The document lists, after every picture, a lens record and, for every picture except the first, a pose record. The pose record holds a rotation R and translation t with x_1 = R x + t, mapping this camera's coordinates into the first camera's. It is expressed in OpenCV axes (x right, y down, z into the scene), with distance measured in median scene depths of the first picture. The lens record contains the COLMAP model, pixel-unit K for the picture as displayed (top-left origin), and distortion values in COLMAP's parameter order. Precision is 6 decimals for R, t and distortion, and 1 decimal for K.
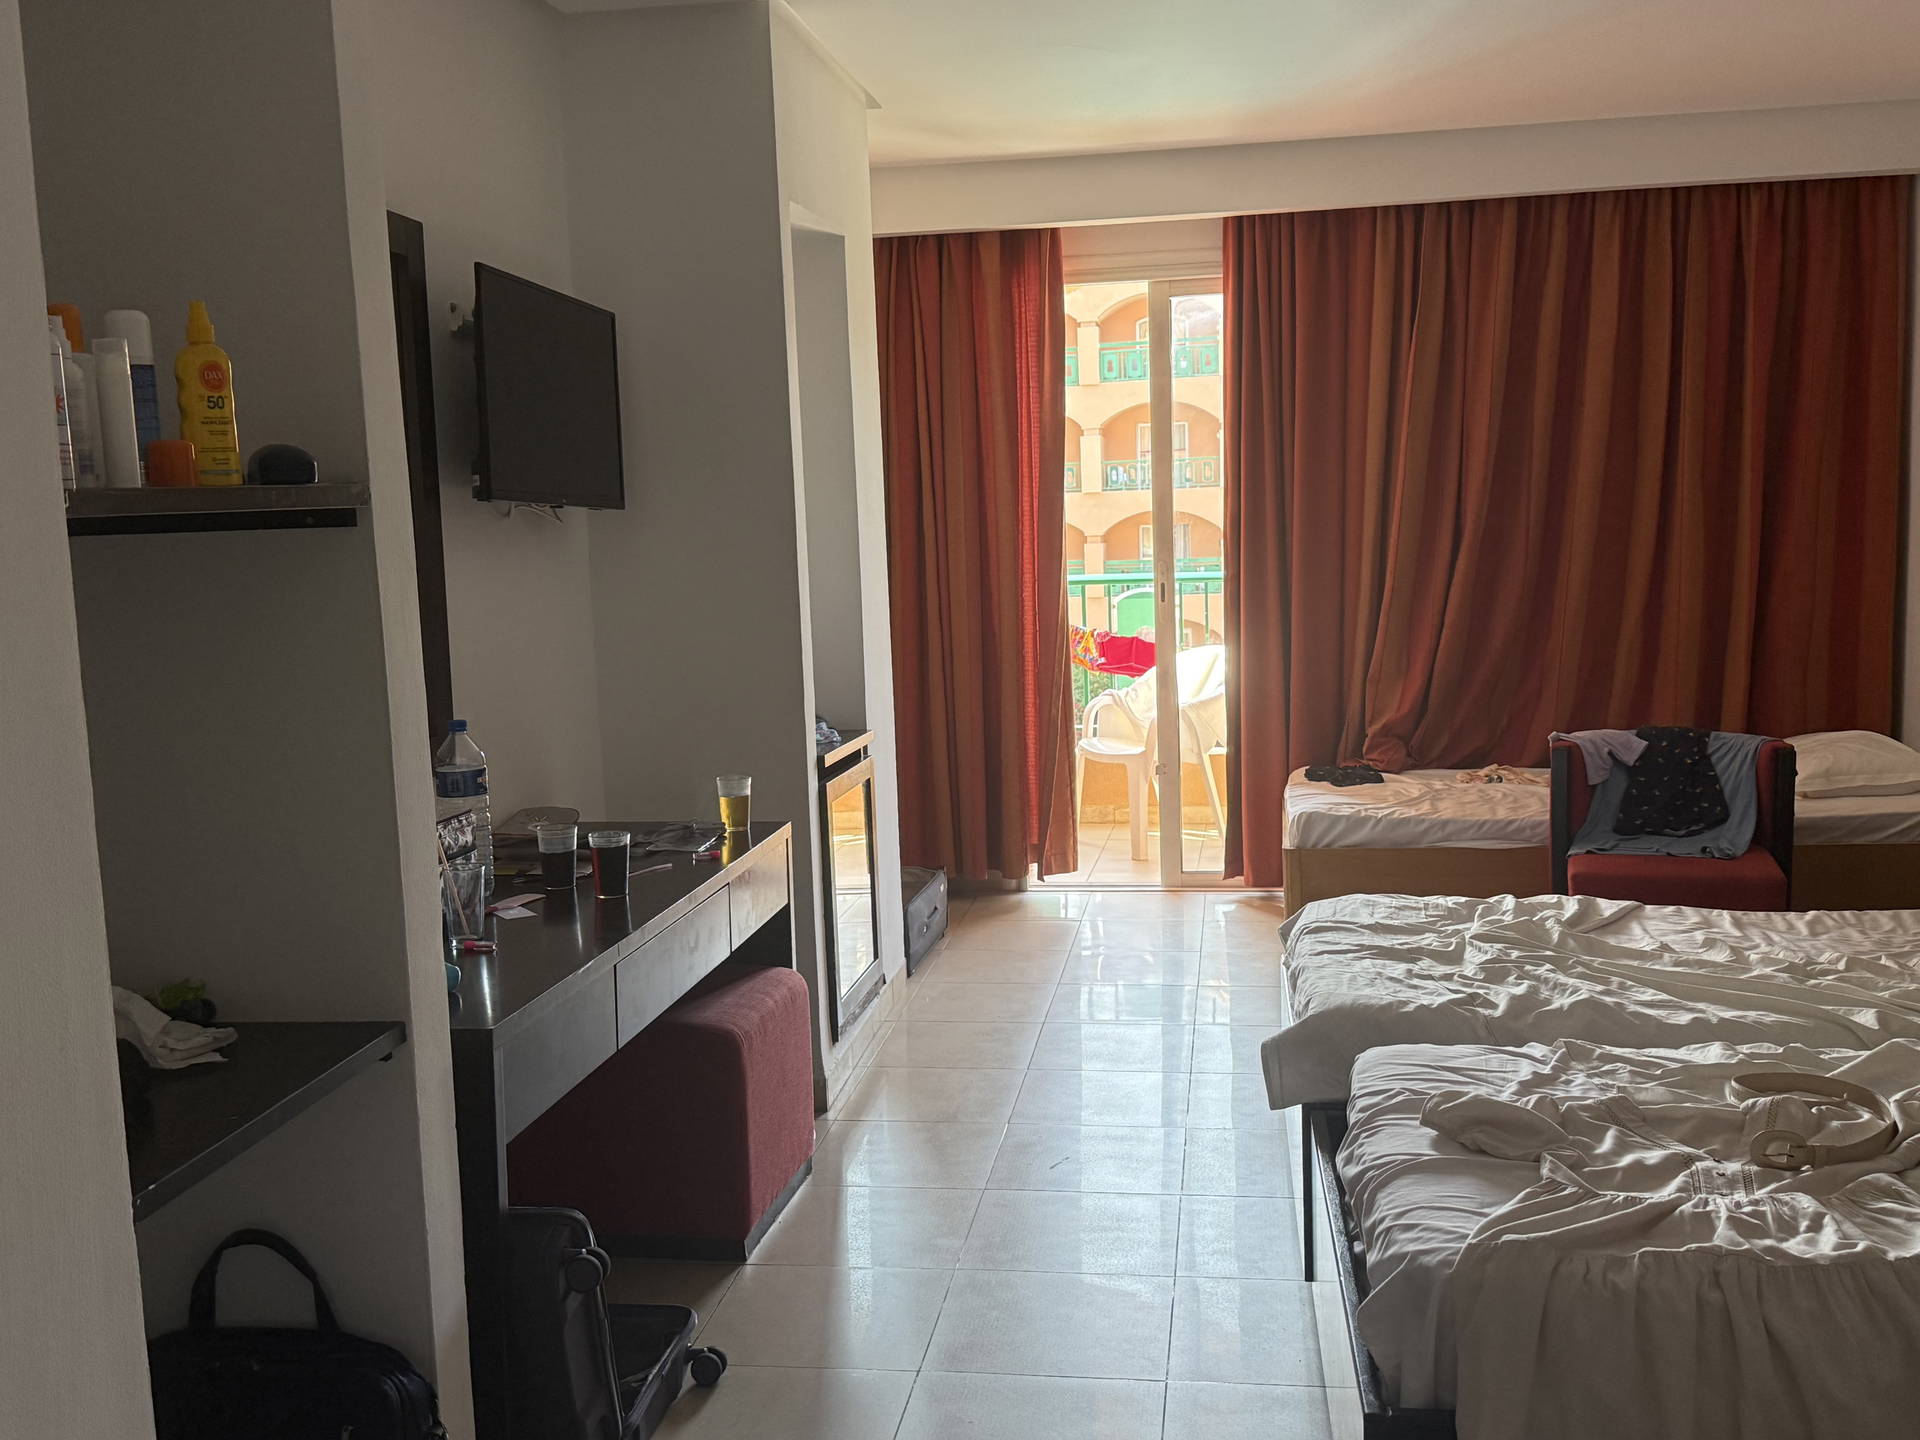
lens RADIAL K [[1873.9, 0, 960.0], [0, 1873.9, 720.0], [0, 0, 1]] dist [0.116914, -0.266997]
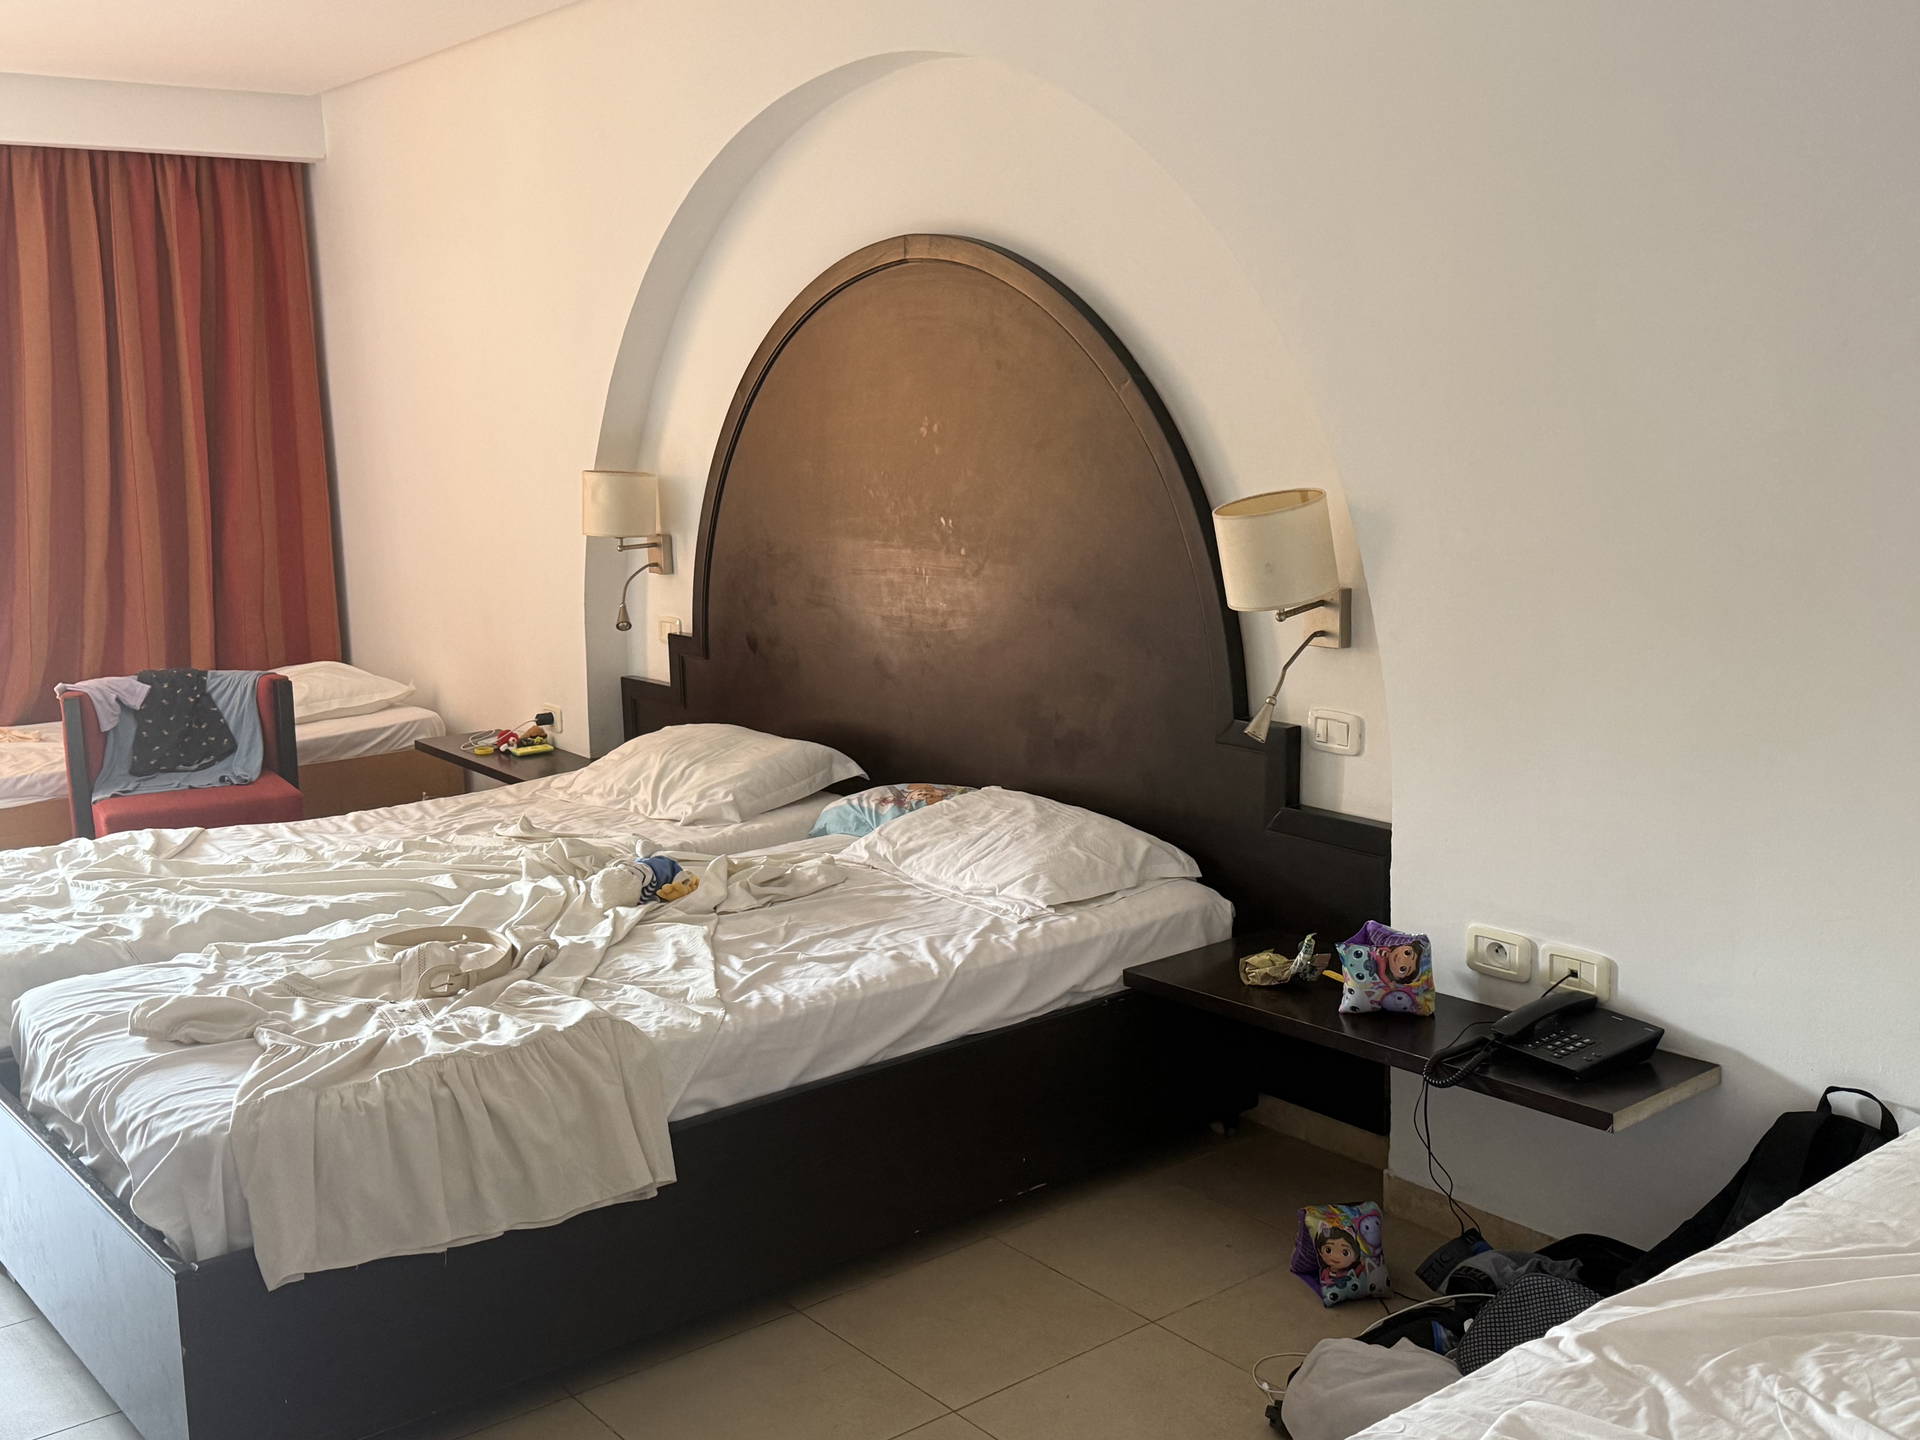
lens RADIAL K [[1873.9, 0, 960.0], [0, 1873.9, 720.0], [0, 0, 1]] dist [0.116914, -0.266997]
pose [[0.675834, -0.100519, 0.730167, -0.165518], [0.083084, 0.994732, 0.060039, 0.007423], [-0.732356, 0.020089, 0.680625, -0.069470]]
